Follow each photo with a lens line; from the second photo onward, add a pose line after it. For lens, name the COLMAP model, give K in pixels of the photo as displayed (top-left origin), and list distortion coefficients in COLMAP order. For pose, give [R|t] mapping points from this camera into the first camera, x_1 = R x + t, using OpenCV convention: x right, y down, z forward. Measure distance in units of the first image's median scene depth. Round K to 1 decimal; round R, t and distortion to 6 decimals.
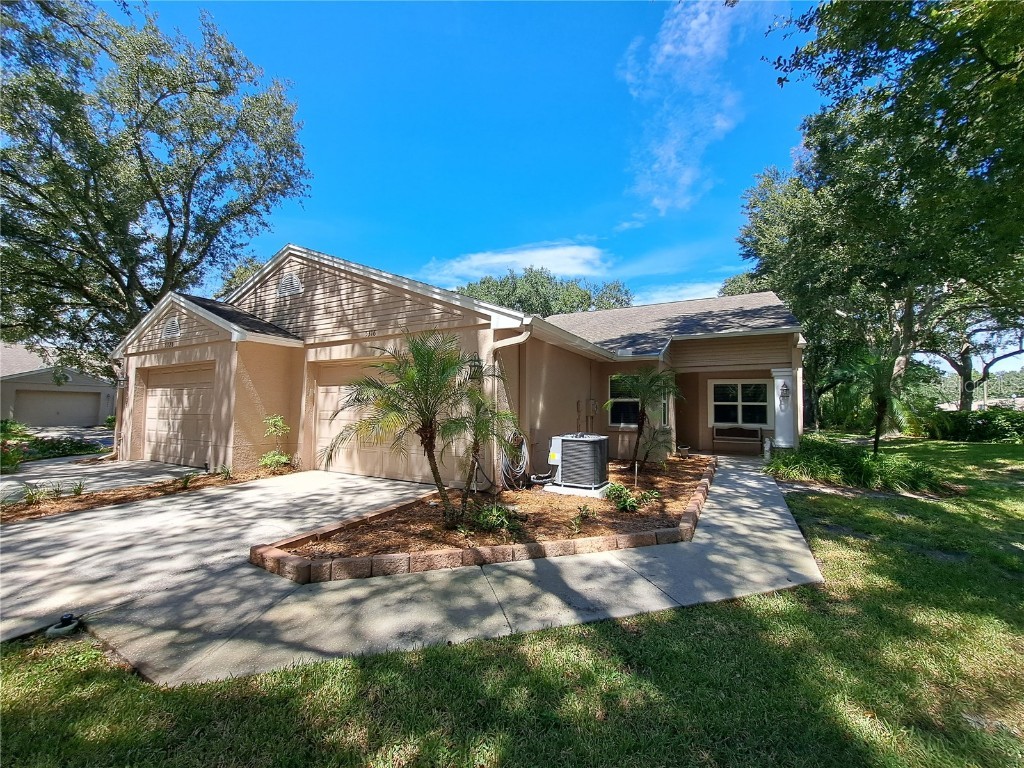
lens RADIAL K [[406.4, 0, 512.0], [0, 406.4, 385.9], [0, 0, 1]] dist [-0.011786, -0.001174]
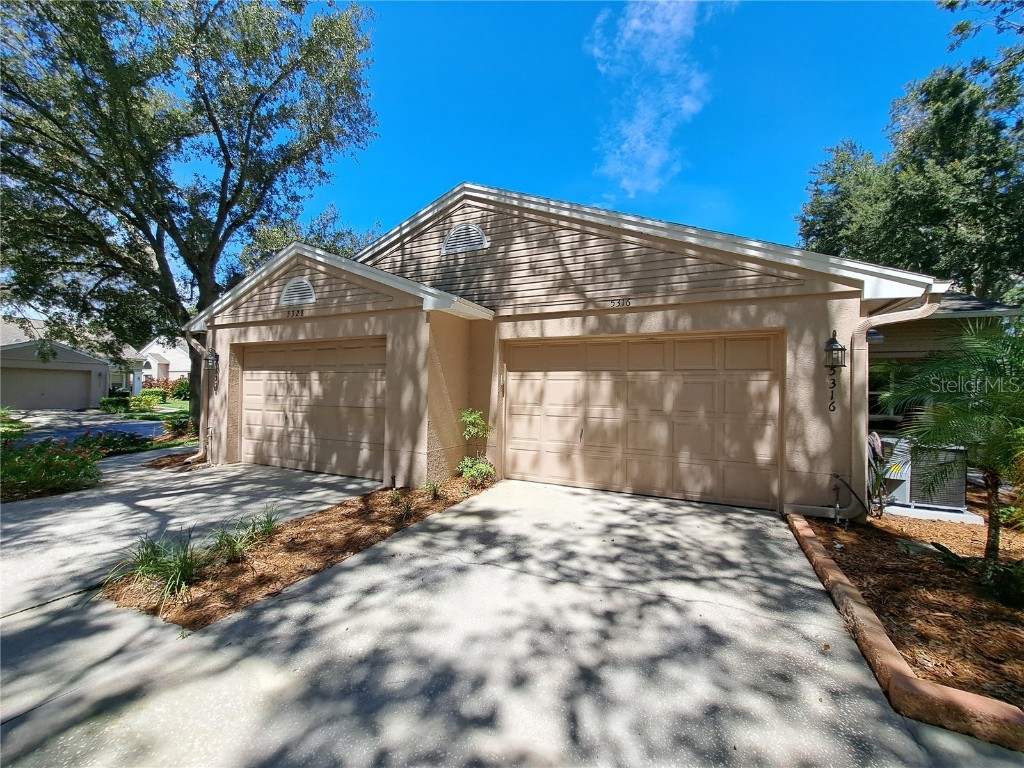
lens RADIAL K [[406.4, 0, 512.0], [0, 406.4, 385.9], [0, 0, 1]] dist [-0.011786, -0.001174]
pose [[0.998285, 0.009032, 0.057834, -0.580851], [-0.011772, 0.998816, 0.047199, -0.009019], [-0.057339, -0.047799, 0.997210, 0.254177]]
